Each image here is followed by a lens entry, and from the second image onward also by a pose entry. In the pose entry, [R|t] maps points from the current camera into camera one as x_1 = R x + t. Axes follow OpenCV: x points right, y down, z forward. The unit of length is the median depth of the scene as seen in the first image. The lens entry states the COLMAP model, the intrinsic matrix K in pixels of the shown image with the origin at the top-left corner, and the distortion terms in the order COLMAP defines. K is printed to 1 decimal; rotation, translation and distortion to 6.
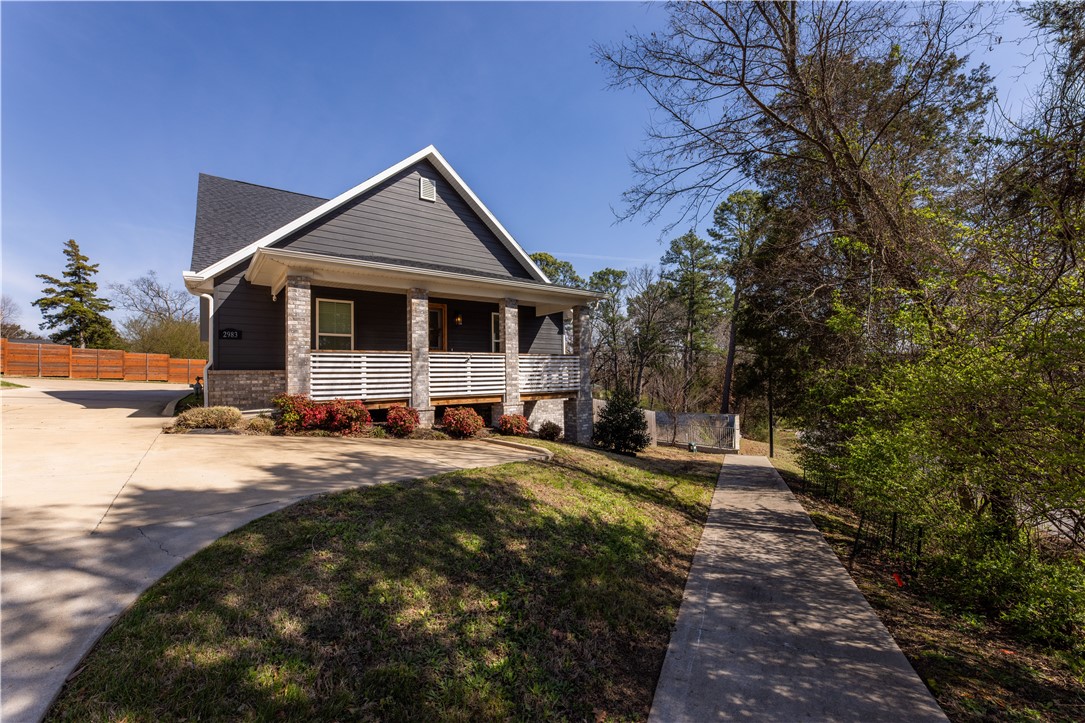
lens RADIAL K [[442.0, 0, 540.4], [0, 442.0, 361.8], [0, 0, 1]] dist [-0.002498, 0.000874]
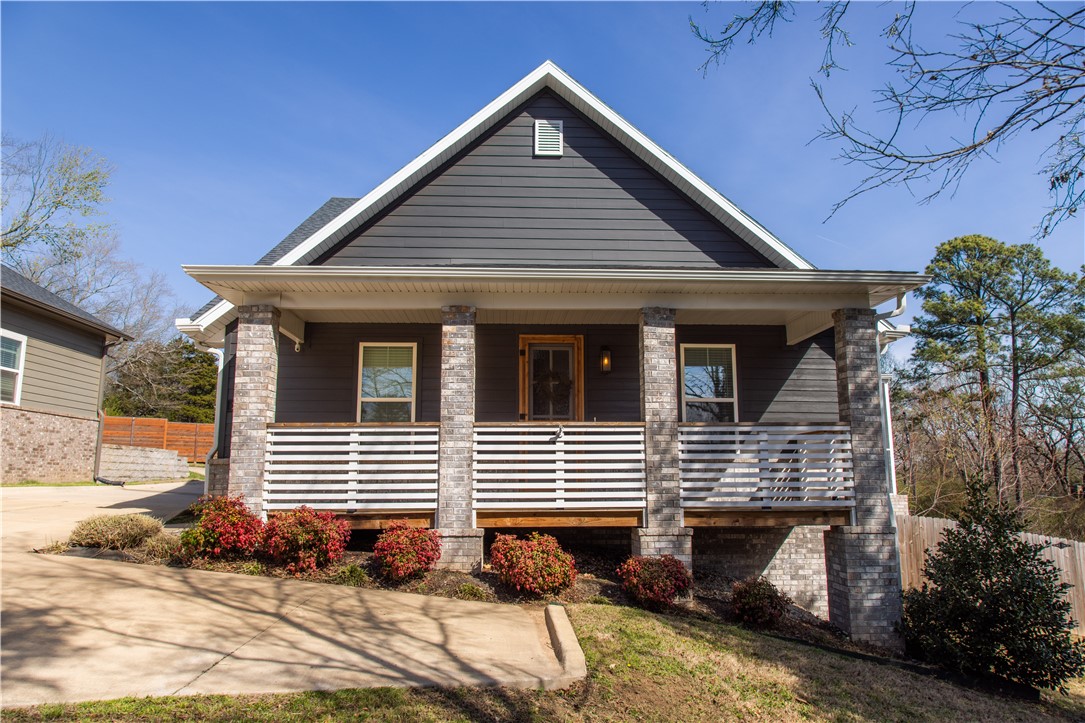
lens RADIAL K [[706.2, 0, 551.3], [0, 706.2, 372.6], [0, 0, 1]] dist [0.019598, -0.002136]
pose [[0.834253, -0.068232, -0.547144, 0.229325], [0.008859, 0.993844, -0.110431, 0.009538], [0.551311, 0.087280, 0.829722, 0.280202]]
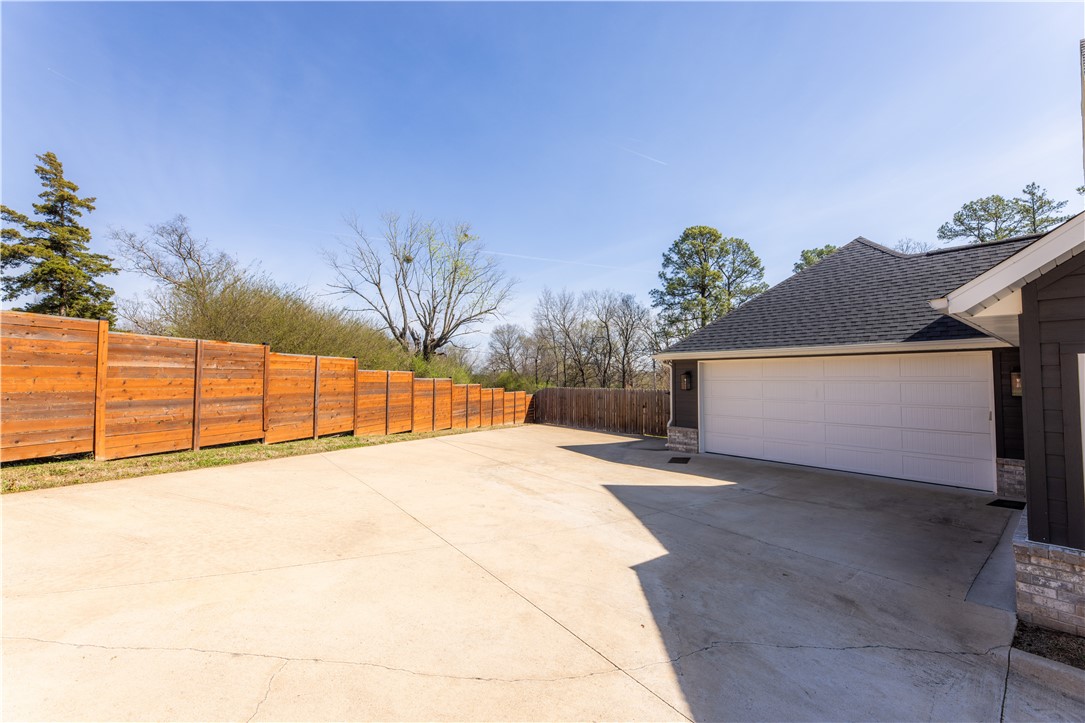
lens RADIAL K [[442.0, 0, 546.9], [0, 442.0, 361.3], [0, 0, 1]] dist [-0.002498, 0.000874]
pose [[0.998441, 0.025849, 0.049463, -1.605343], [-0.025729, 0.999664, -0.003062, -0.039012], [-0.049525, 0.001784, 0.998771, 1.440169]]
